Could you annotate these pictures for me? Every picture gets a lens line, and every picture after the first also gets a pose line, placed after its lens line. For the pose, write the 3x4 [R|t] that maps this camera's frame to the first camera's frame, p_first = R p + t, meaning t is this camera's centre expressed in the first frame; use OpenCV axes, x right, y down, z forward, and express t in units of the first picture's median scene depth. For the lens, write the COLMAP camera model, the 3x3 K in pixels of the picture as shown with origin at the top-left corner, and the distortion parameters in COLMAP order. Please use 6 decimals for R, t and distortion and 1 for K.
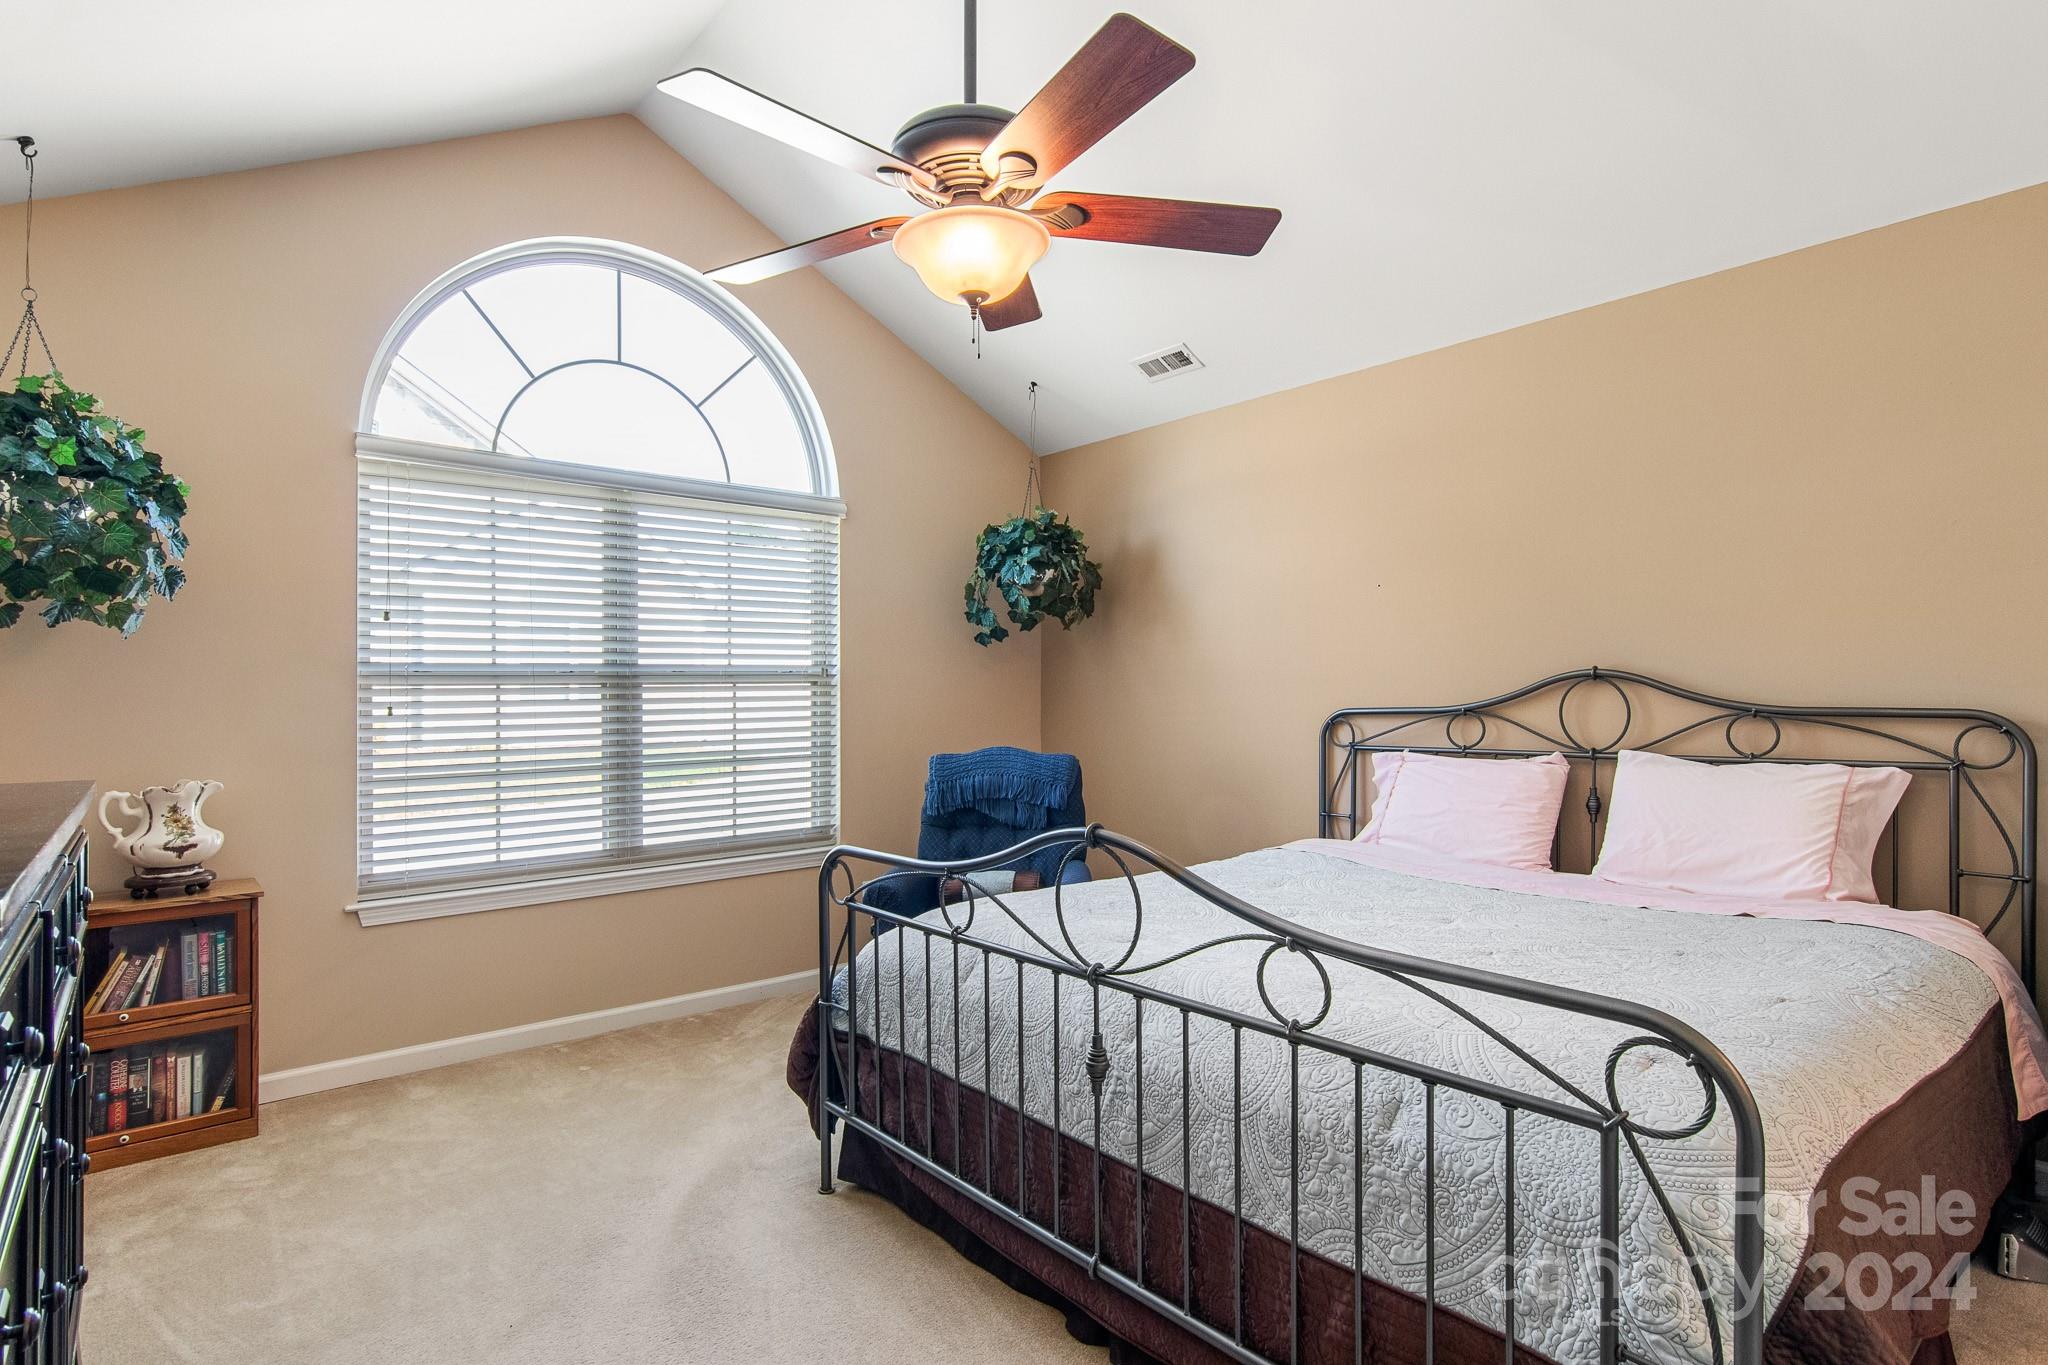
lens RADIAL K [[1036.7, 0, 1032.2], [0, 1036.7, 684.7], [0, 0, 1]] dist [-0.001465, -0.000560]
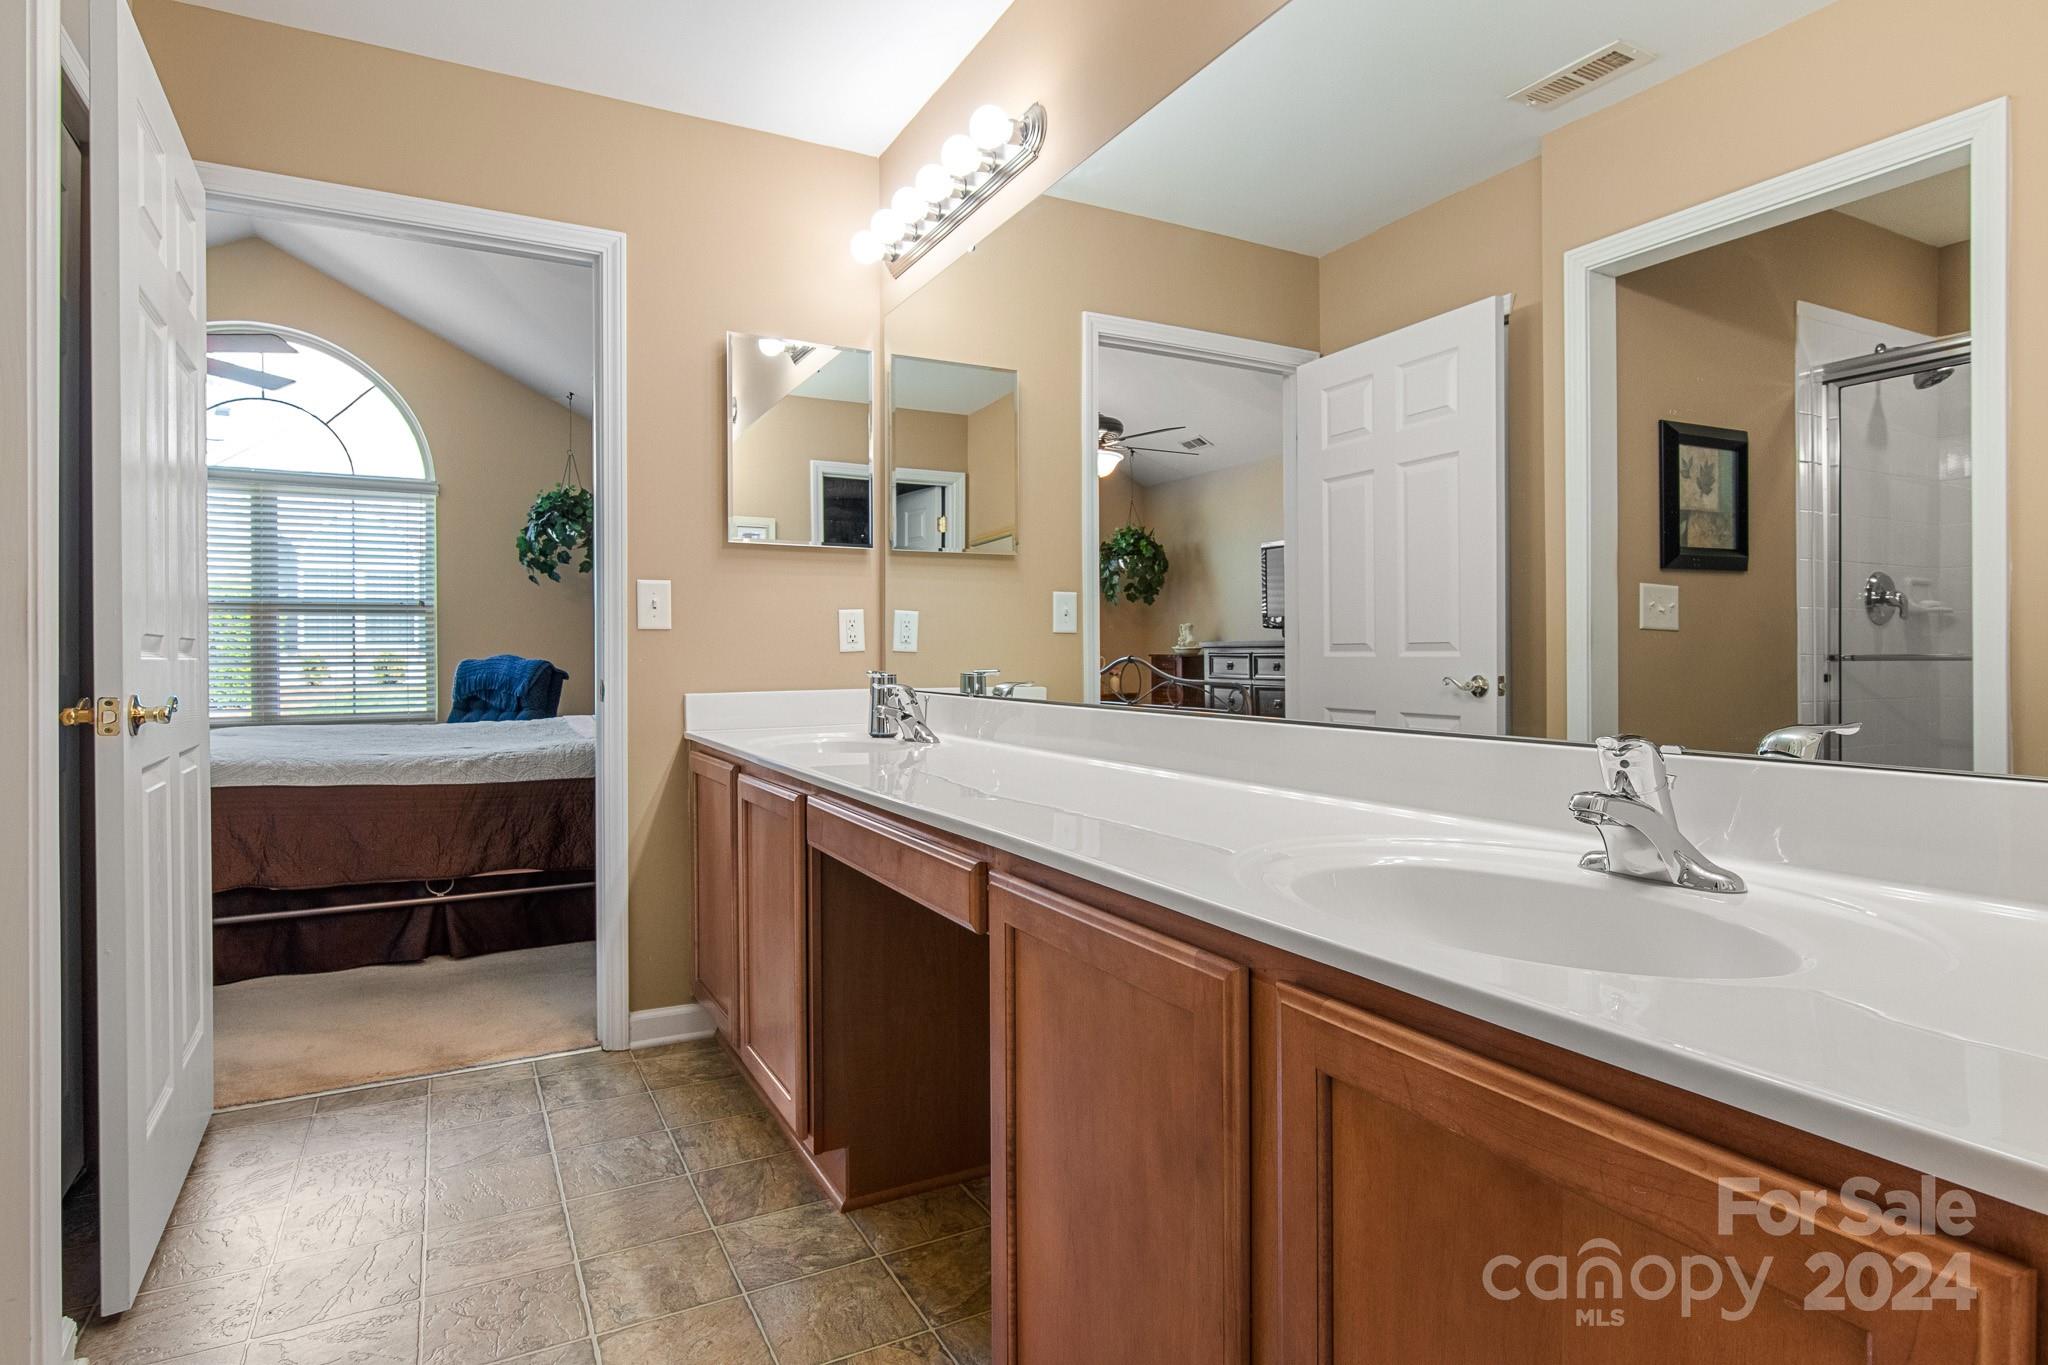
lens RADIAL K [[1139.4, 0, 1022.6], [0, 1139.4, 657.5], [0, 0, 1]] dist [0.002962, -0.000446]
pose [[0.968282, 0.009499, -0.249679, 1.091849], [-0.007850, 0.999940, 0.007597, 0.048128], [0.249736, -0.005396, 0.968299, -0.349854]]
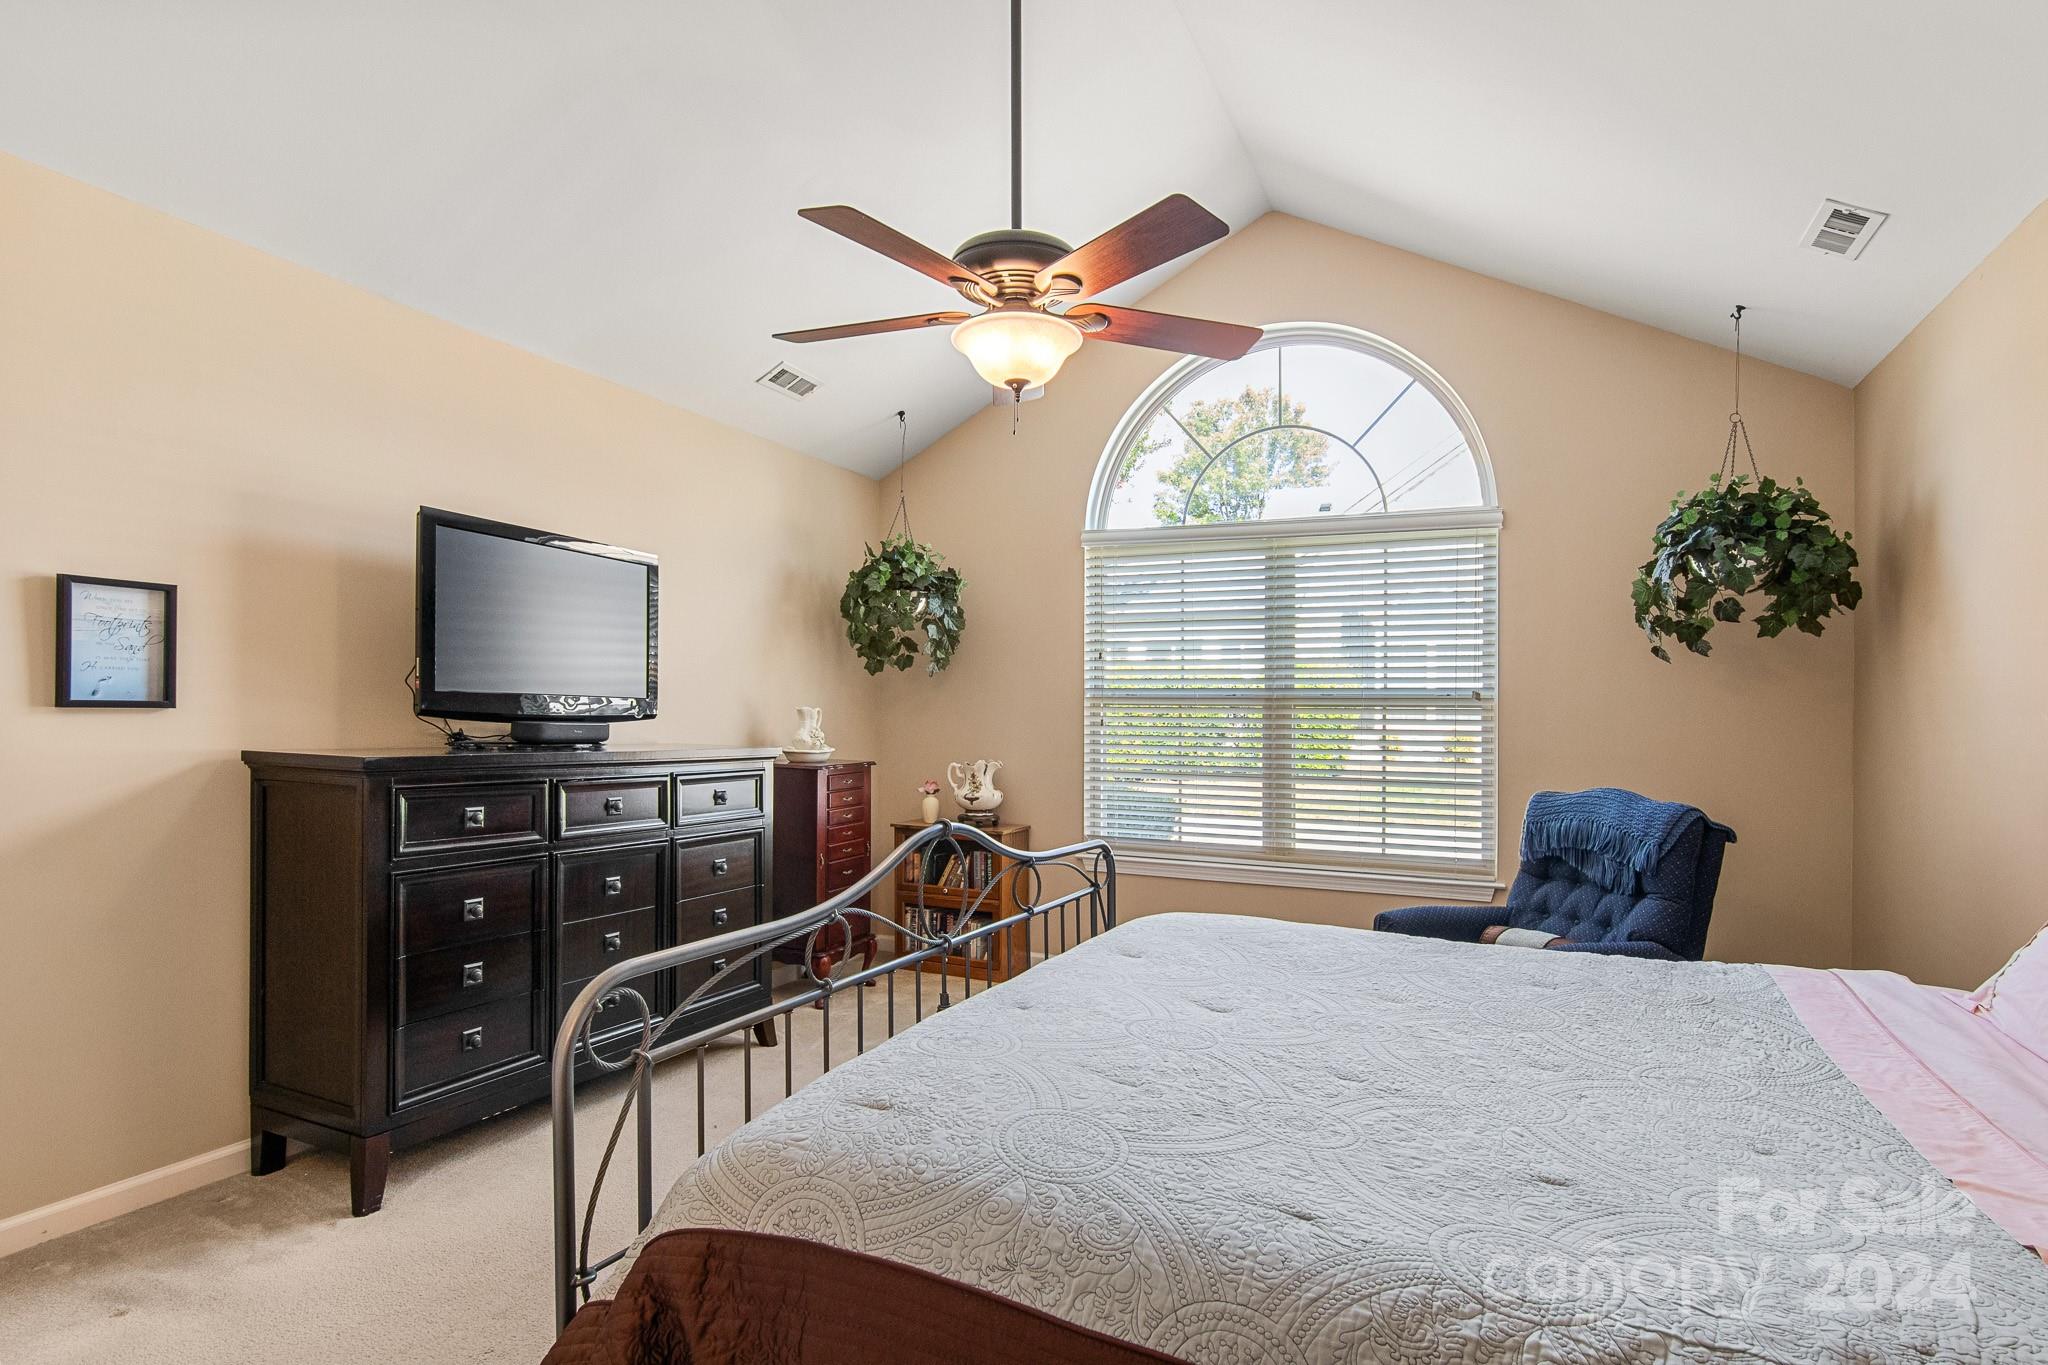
lens RADIAL K [[1051.5, 0, 1061.2], [0, 1051.5, 710.1], [0, 0, 1]] dist [0.000646, 0.000362]
pose [[0.427116, 0.014941, -0.904074, 0.549325], [-0.011101, 0.999875, 0.011280, -0.005929], [0.904129, 0.005219, 0.427228, 0.274152]]
